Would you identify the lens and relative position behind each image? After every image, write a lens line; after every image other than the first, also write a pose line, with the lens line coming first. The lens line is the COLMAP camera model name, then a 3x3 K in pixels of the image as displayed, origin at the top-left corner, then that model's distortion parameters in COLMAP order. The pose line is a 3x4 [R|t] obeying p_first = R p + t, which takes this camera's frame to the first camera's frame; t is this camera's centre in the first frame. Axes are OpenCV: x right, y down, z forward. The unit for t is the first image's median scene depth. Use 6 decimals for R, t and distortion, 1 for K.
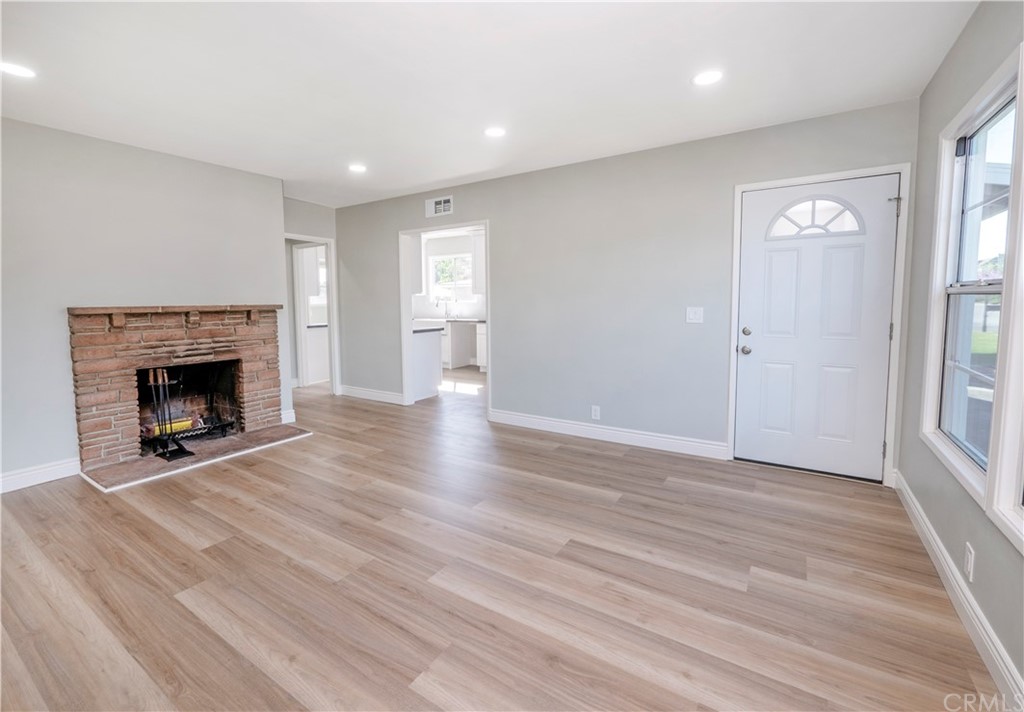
lens RADIAL K [[456.8, 0, 511.8], [0, 456.8, 331.9], [0, 0, 1]] dist [-0.000930, -0.000051]
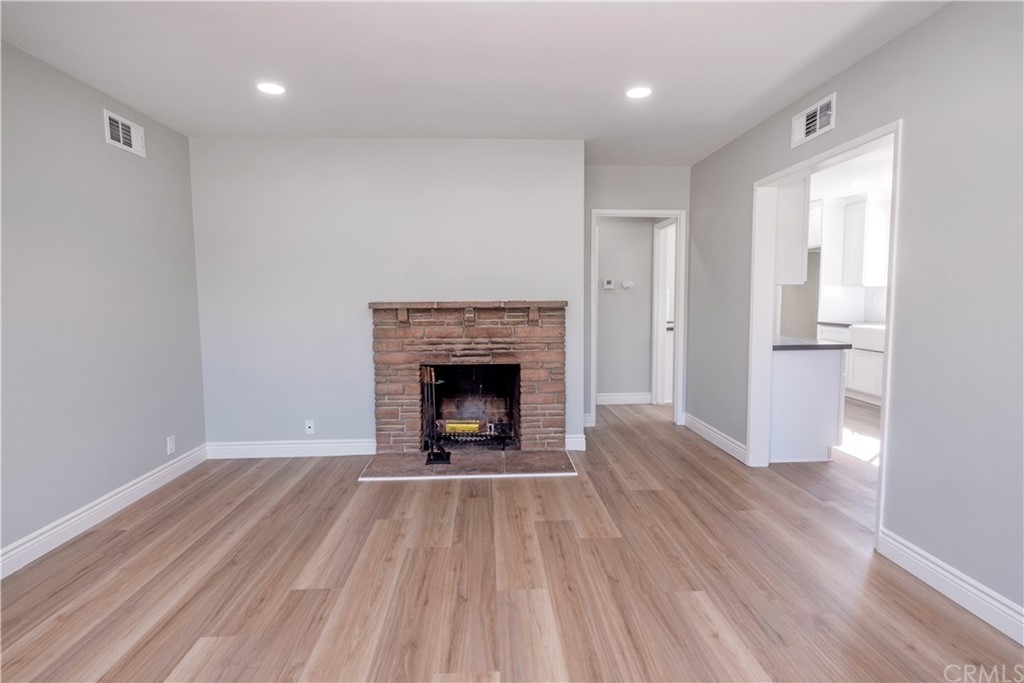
lens RADIAL K [[504.5, 0, 512.0], [0, 504.5, 341.5], [0, 0, 1]] dist [-0.019735, -0.000034]
pose [[0.578036, 0.075027, -0.812555, 0.171109], [-0.055859, 0.997067, 0.052327, -0.034356], [0.814097, 0.015142, 0.580531, 0.477666]]
